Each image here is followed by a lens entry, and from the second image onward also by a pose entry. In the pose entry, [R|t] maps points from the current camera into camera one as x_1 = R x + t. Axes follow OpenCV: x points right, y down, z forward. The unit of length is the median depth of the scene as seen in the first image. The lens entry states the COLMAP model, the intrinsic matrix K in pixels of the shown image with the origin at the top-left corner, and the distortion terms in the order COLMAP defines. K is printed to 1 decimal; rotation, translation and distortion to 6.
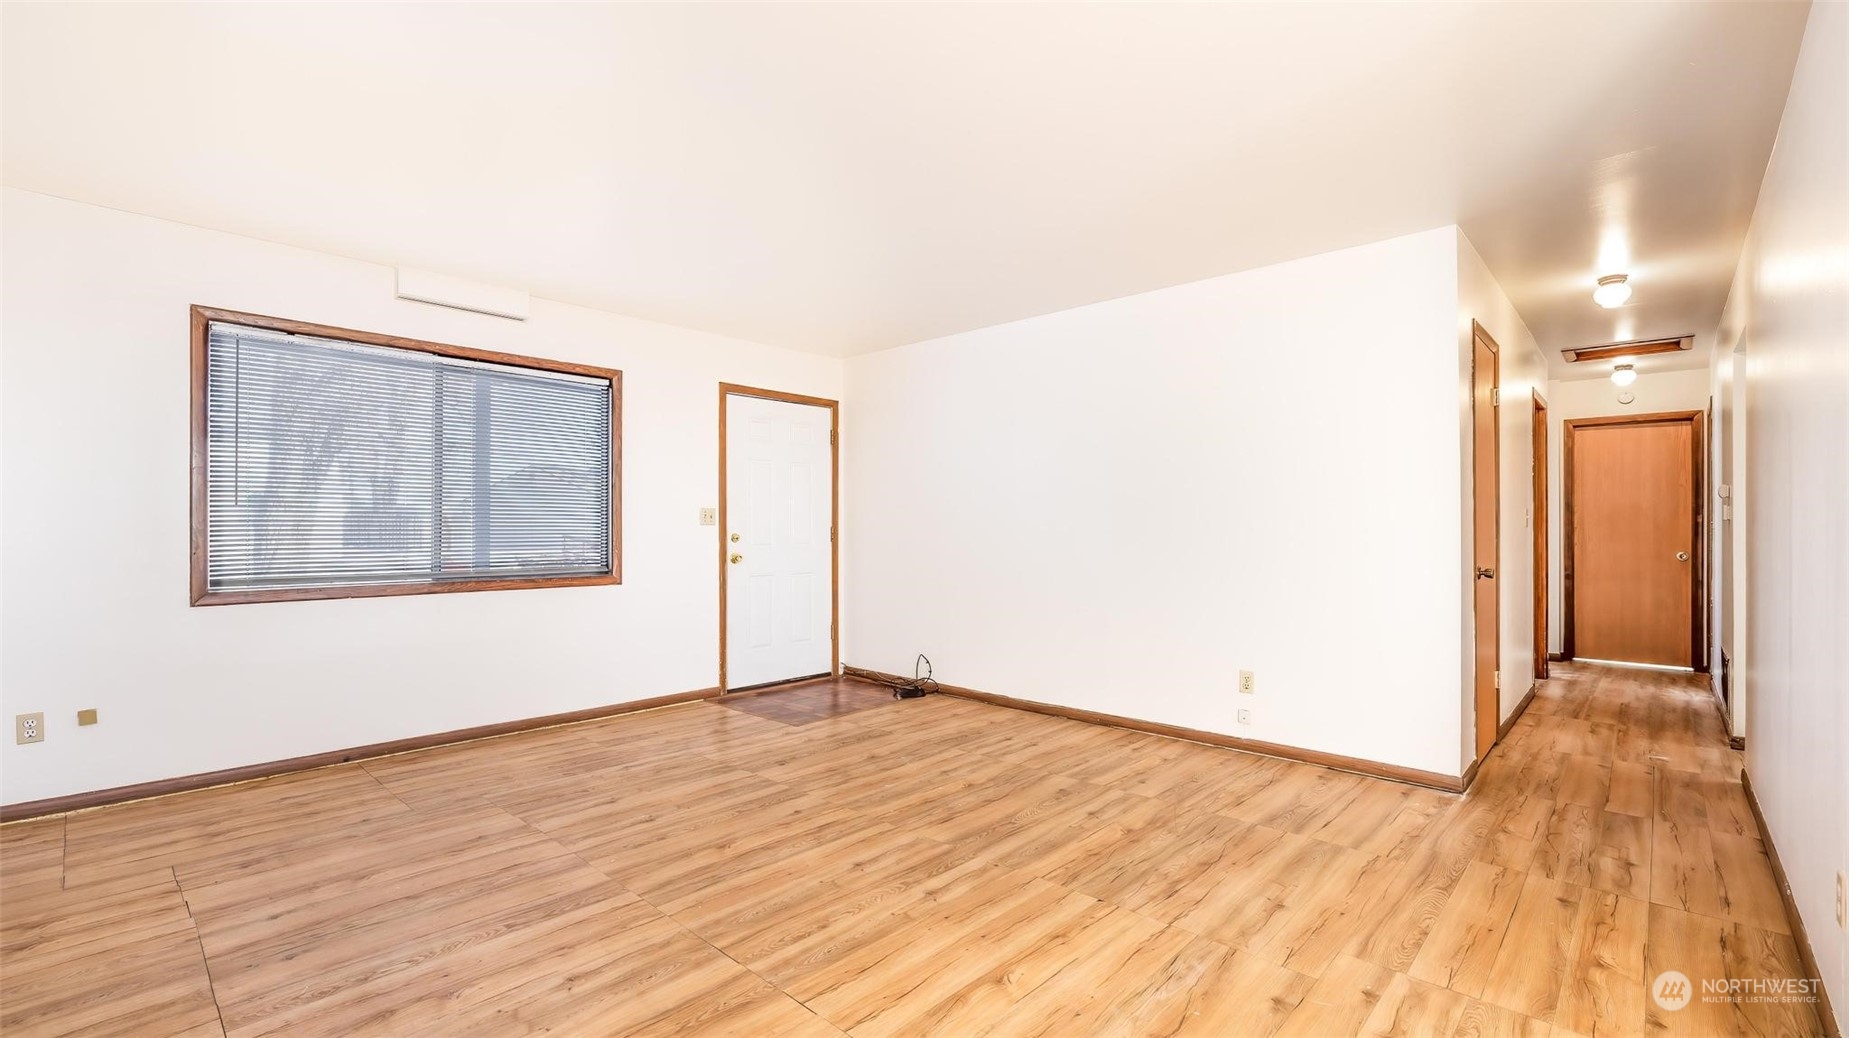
lens RADIAL K [[791.1, 0, 950.9], [0, 791.1, 520.1], [0, 0, 1]] dist [-0.000845, -0.000437]
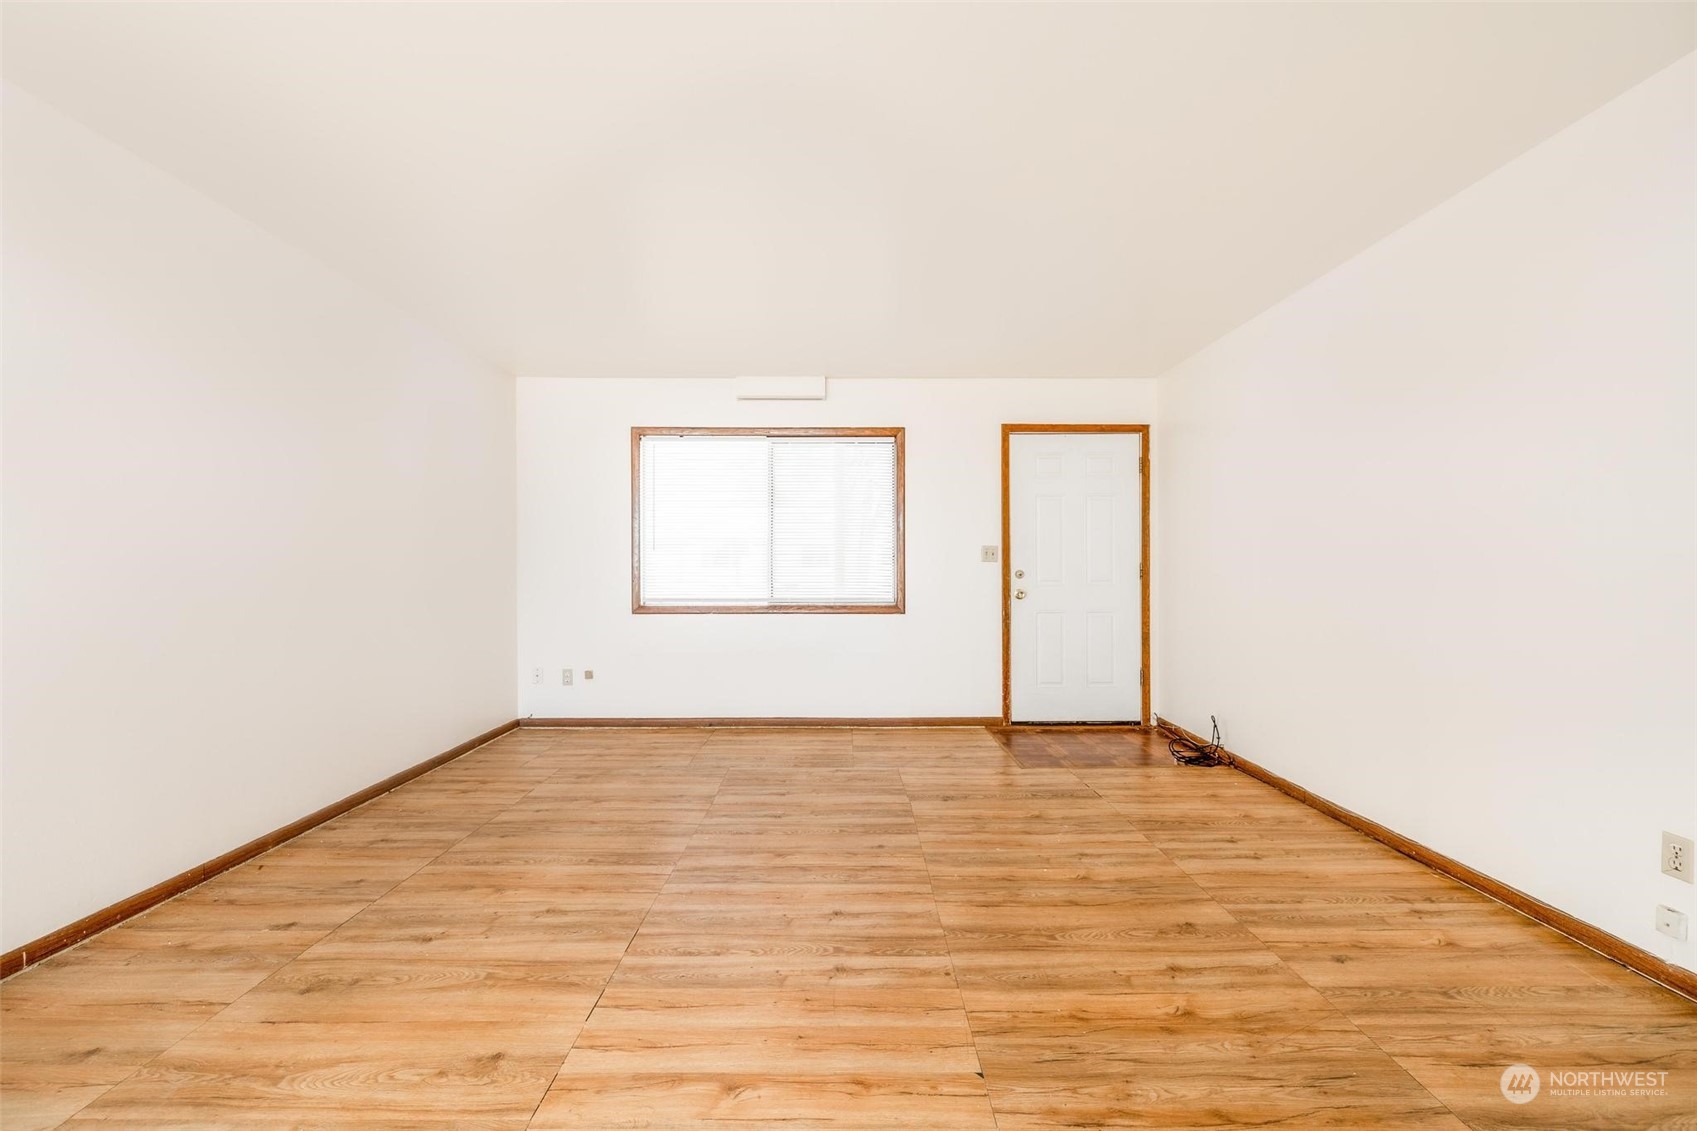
lens RADIAL K [[720.5, 0, 849.2], [0, 720.5, 566.0], [0, 0, 1]] dist [-0.002287, 0.000978]
pose [[0.673387, -0.001968, -0.739288, 0.415100], [0.009124, 0.999942, 0.005649, 0.007401], [0.739234, -0.010549, 0.673366, 0.329039]]
